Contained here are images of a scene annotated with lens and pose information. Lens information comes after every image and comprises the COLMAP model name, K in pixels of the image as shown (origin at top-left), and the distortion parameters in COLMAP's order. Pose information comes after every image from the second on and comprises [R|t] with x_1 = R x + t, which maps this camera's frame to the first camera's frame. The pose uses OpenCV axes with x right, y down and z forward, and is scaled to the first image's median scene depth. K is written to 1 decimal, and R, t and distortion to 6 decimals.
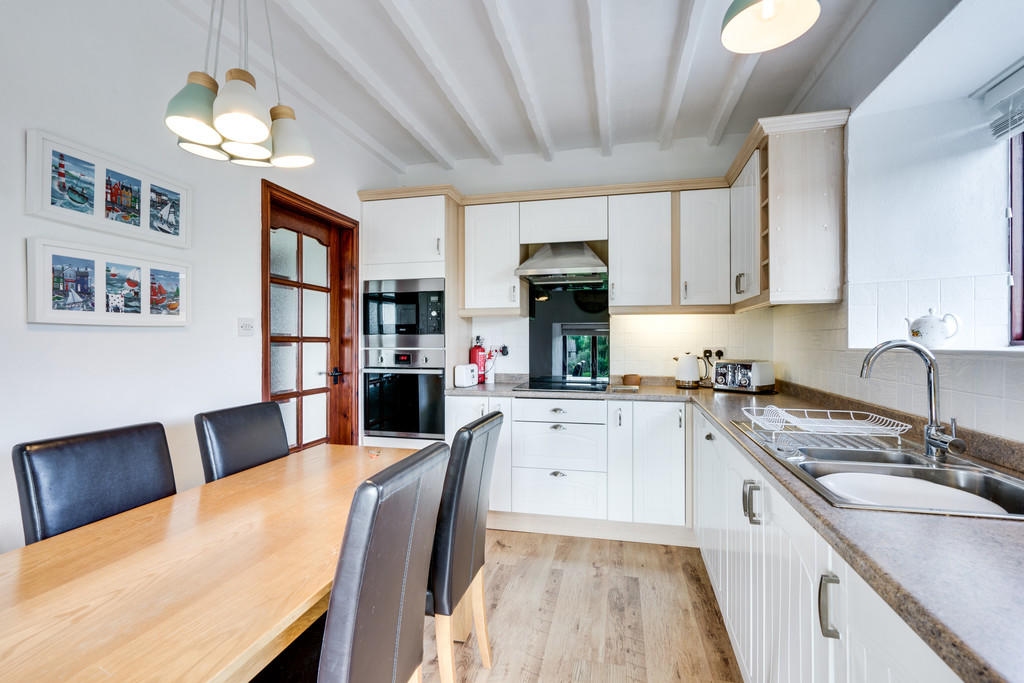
lens RADIAL K [[463.5, 0, 512.0], [0, 463.5, 341.5], [0, 0, 1]] dist [0.001156, 0.000351]
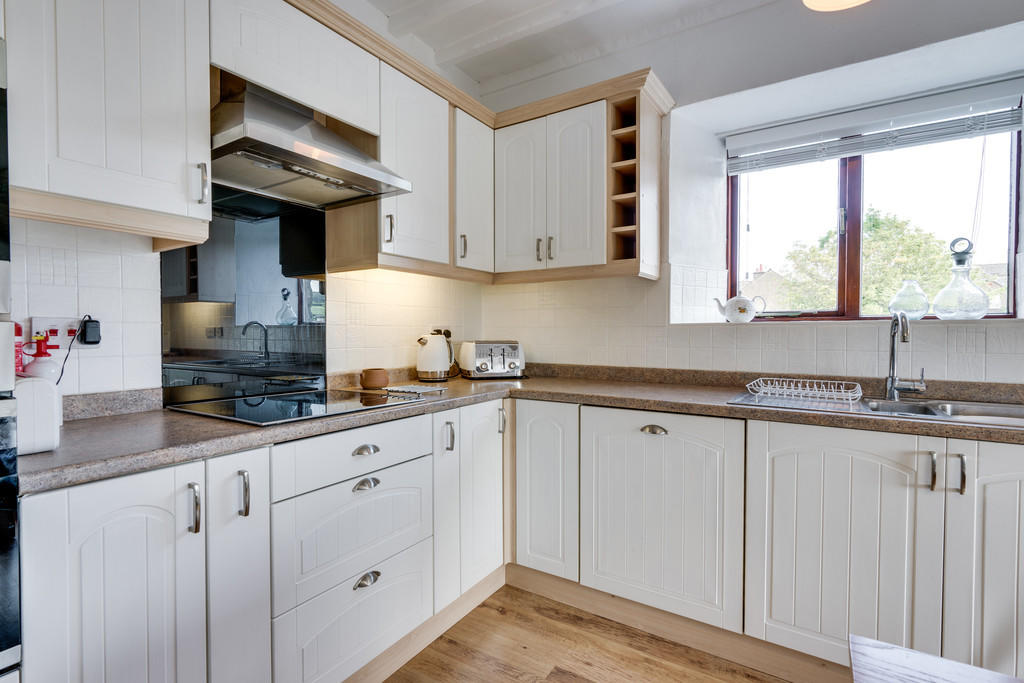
lens RADIAL K [[482.1, 0, 512.0], [0, 482.1, 341.5], [0, 0, 1]] dist [0.000800, 0.000382]
pose [[0.331941, -0.016042, 0.943164, -0.326113], [-0.000593, 0.999852, 0.017214, 0.025837], [-0.943300, -0.006273, 0.331883, 0.687576]]
